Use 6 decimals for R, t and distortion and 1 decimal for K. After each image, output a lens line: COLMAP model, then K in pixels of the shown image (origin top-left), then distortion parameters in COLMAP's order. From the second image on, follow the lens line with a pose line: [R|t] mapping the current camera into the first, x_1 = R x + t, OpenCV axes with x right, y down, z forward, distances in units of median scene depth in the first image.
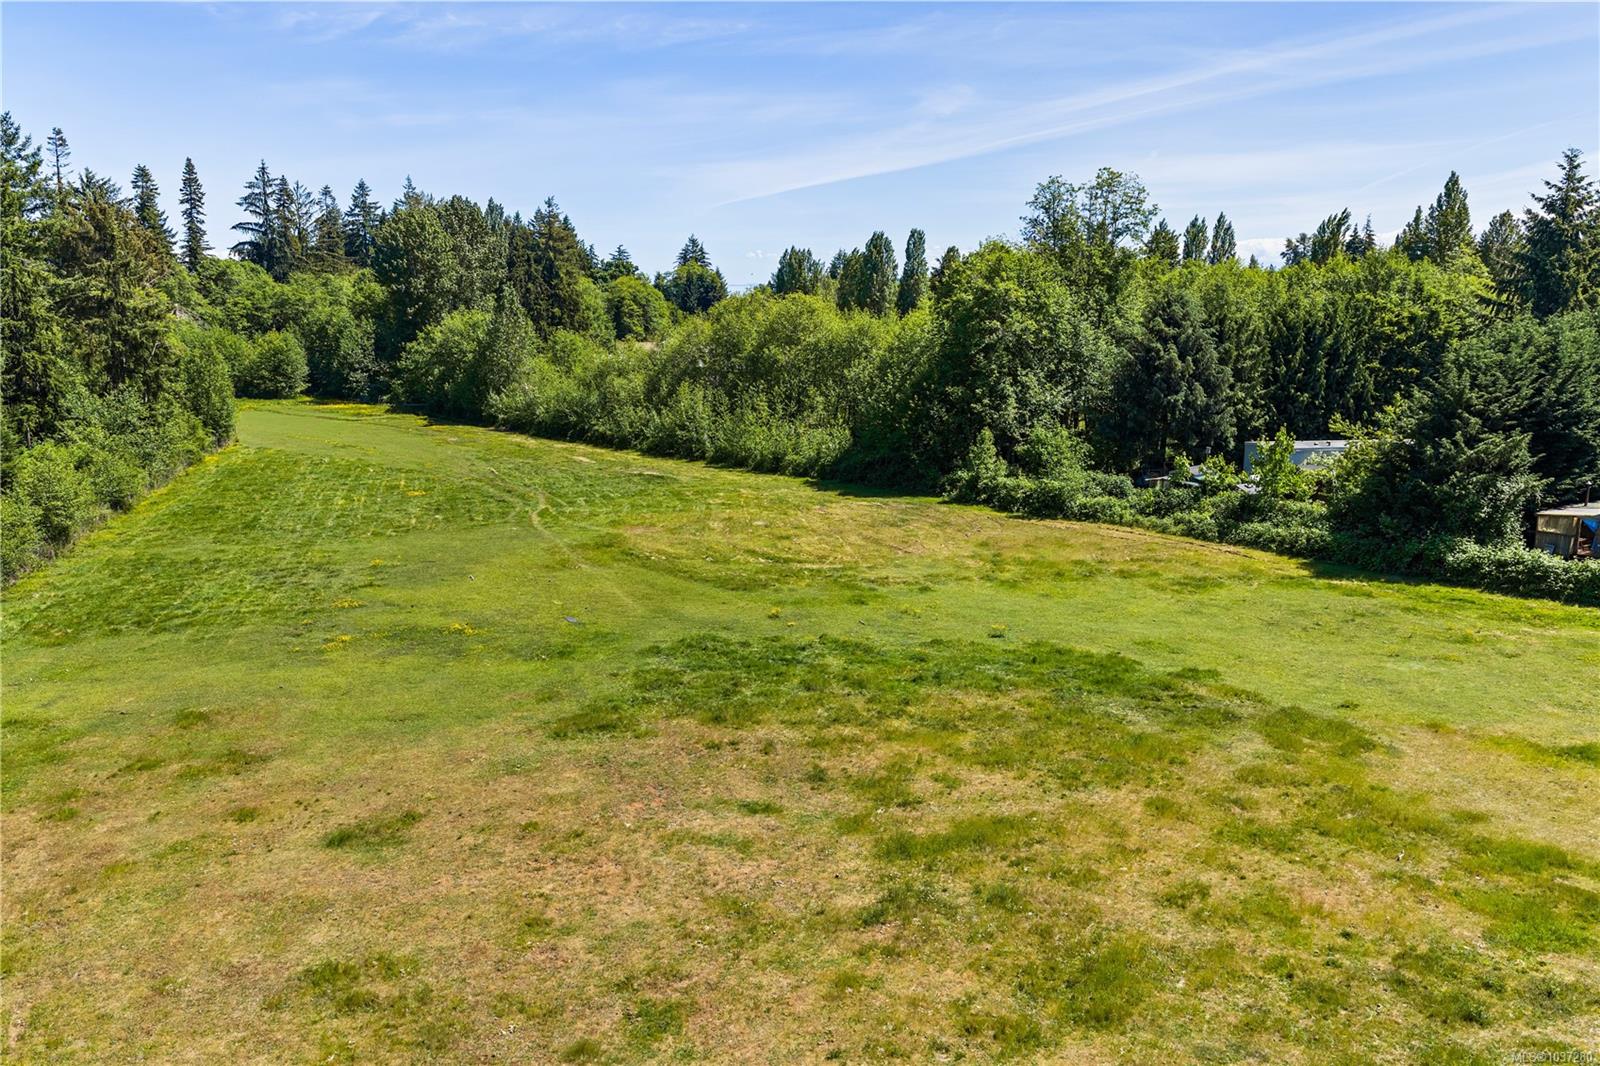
lens RADIAL K [[1319.3, 0, 796.9], [0, 1319.3, 546.5], [0, 0, 1]] dist [0.018574, -0.025063]
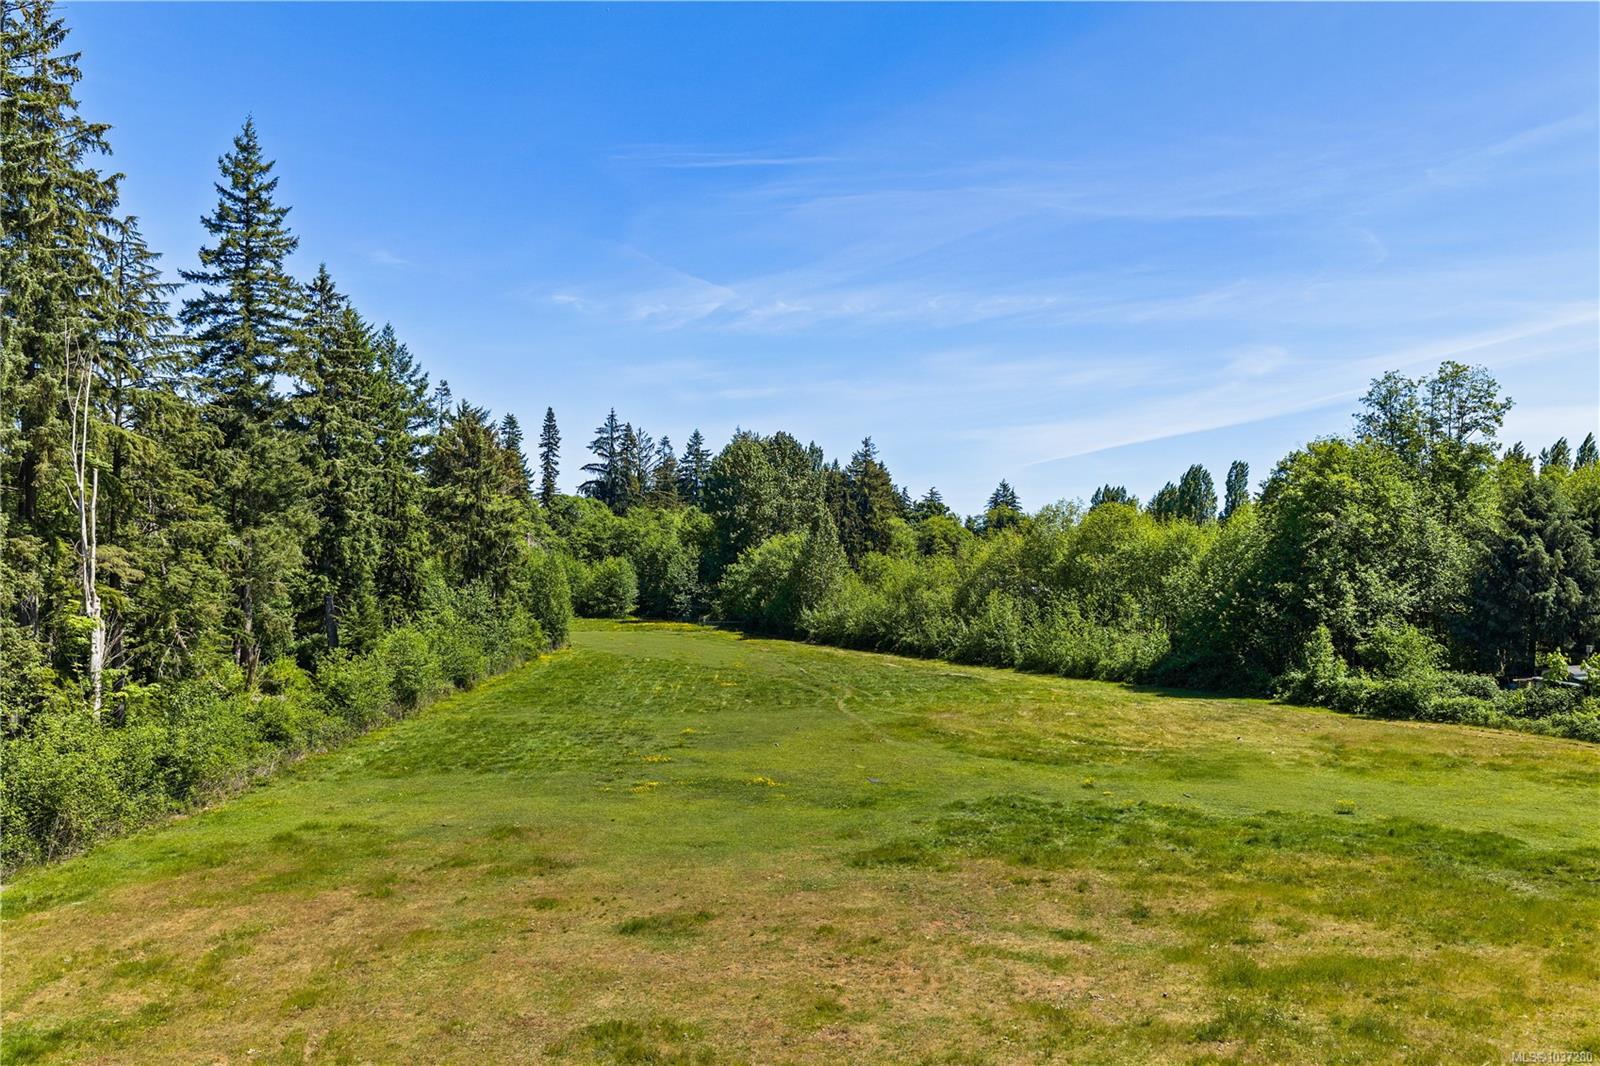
lens RADIAL K [[1319.3, 0, 797.5], [0, 1319.3, 550.0], [0, 0, 1]] dist [0.018574, -0.025063]
pose [[0.973297, 0.002344, -0.229539, -0.001928], [-0.045479, 0.982095, -0.182815, 0.041912], [0.225001, 0.188372, 0.955976, 0.015928]]
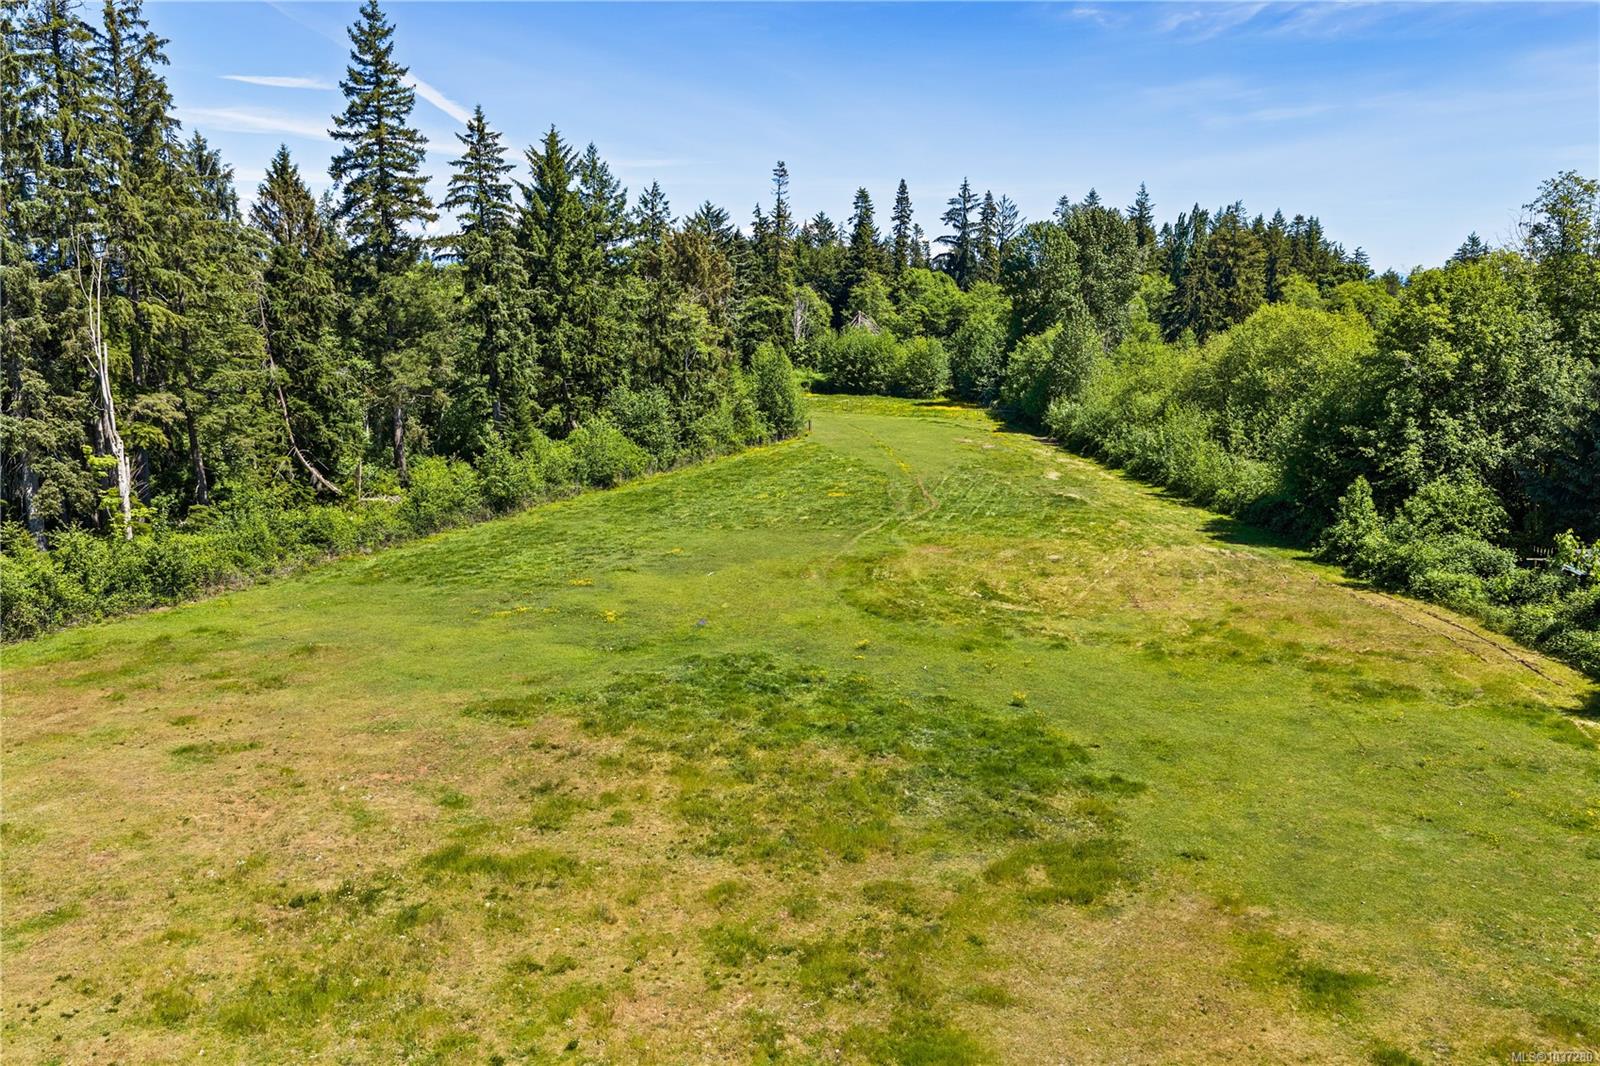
lens RADIAL K [[1319.3, 0, 797.2], [0, 1319.3, 543.6], [0, 0, 1]] dist [0.018574, -0.025063]
pose [[0.819871, 0.109605, -0.561960, 0.299914], [-0.110759, 0.993327, 0.032147, -0.031565], [0.561733, 0.035886, 0.826540, 0.086616]]
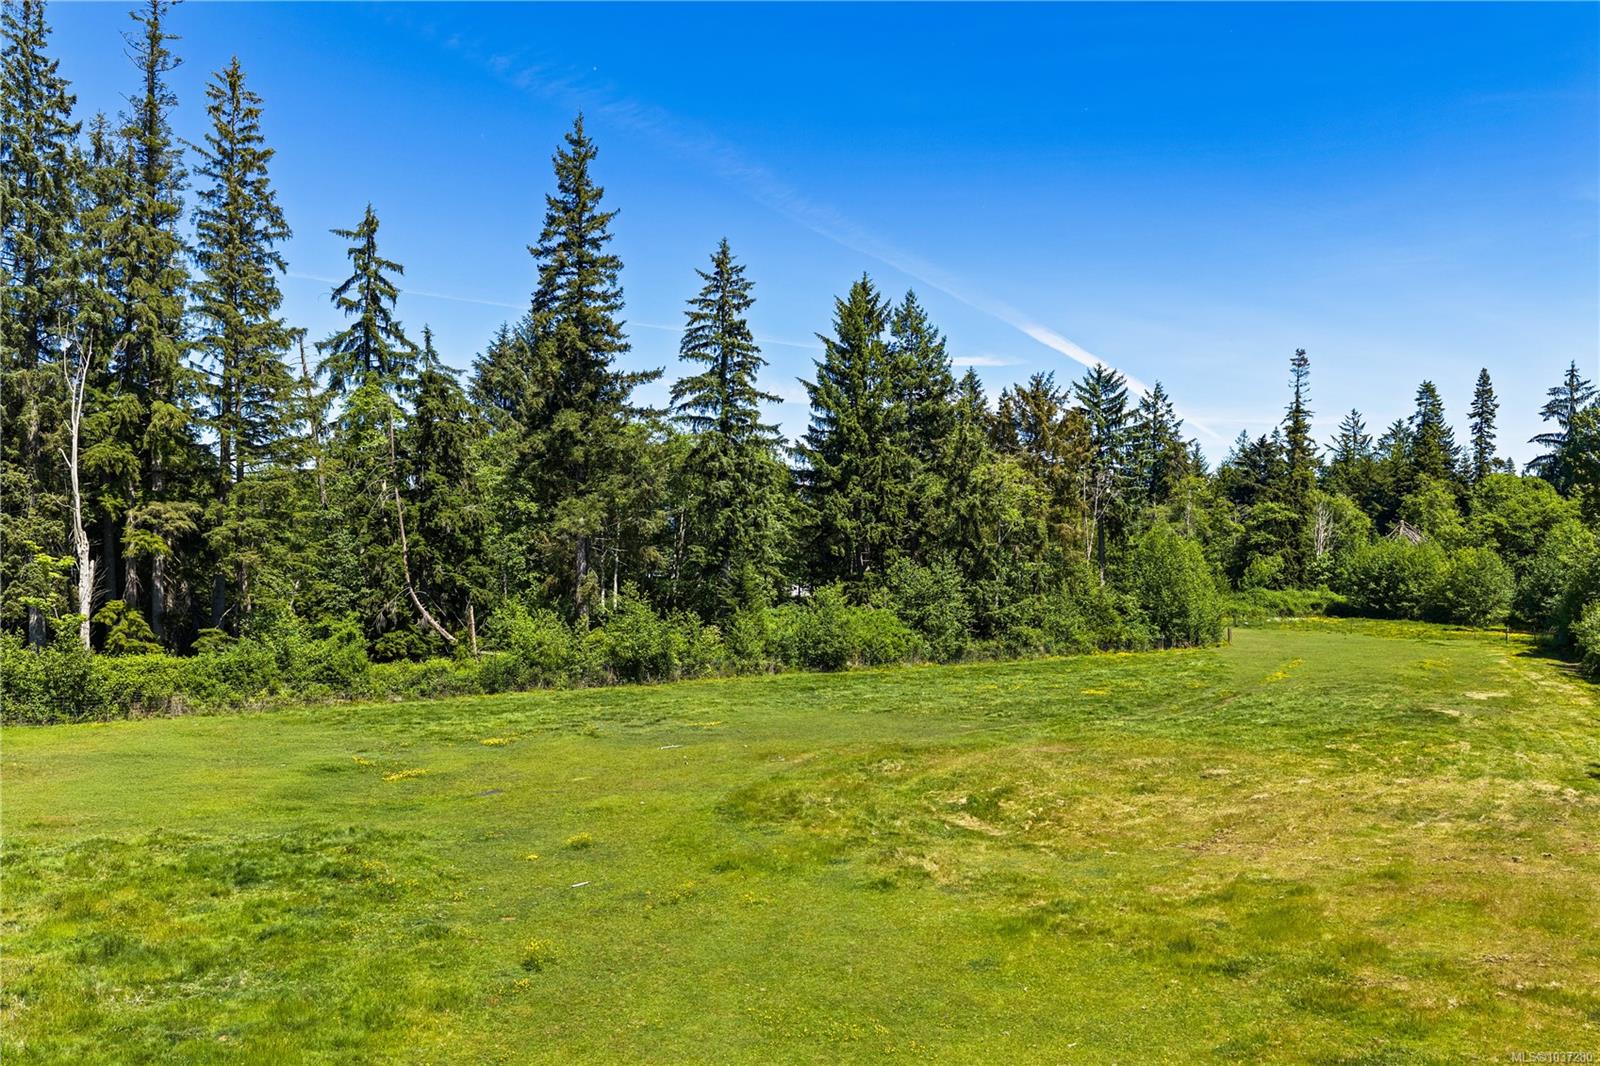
lens RADIAL K [[1319.3, 0, 799.6], [0, 1319.3, 541.3], [0, 0, 1]] dist [0.018574, -0.025063]
pose [[0.449079, -0.001537, -0.893491, 0.334338], [-0.176060, 0.980240, -0.090177, -0.026808], [0.875974, 0.197804, 0.439935, 0.485689]]
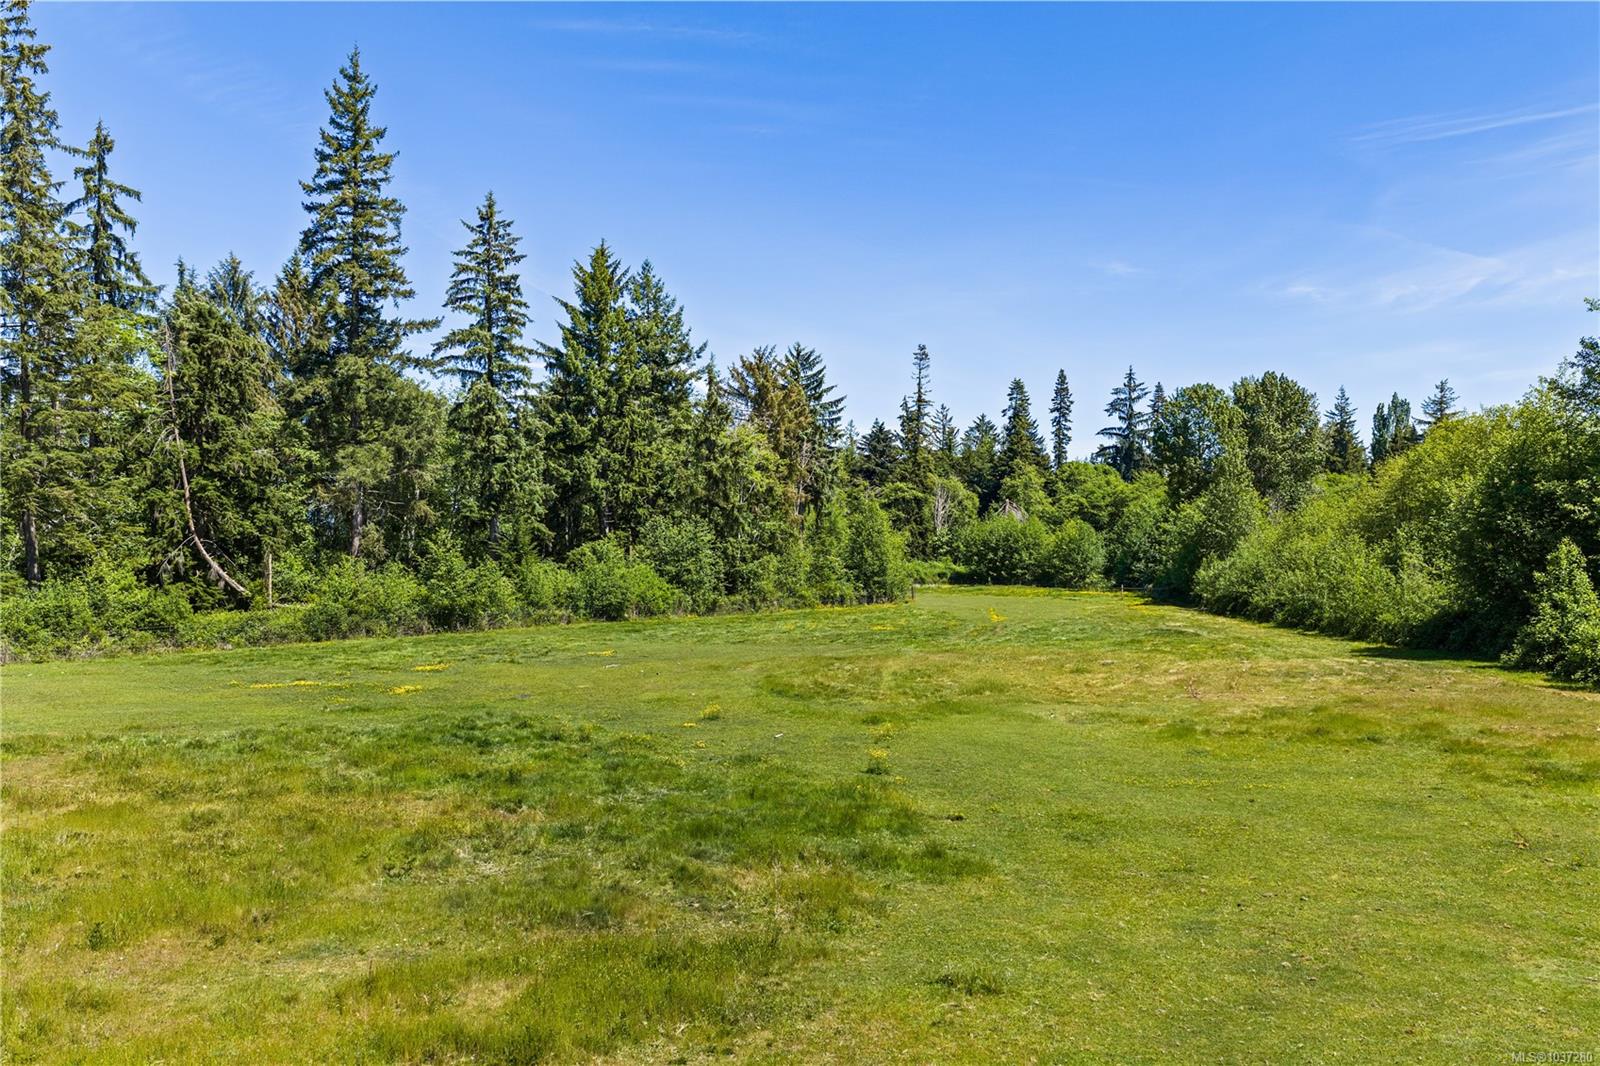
lens RADIAL K [[1319.3, 0, 799.0], [0, 1319.3, 540.3], [0, 0, 1]] dist [0.018574, -0.025063]
pose [[0.718460, -0.000810, -0.695568, 0.275324], [-0.134712, 0.980904, -0.140288, 0.031874], [0.682399, 0.194493, 0.704631, 0.342716]]
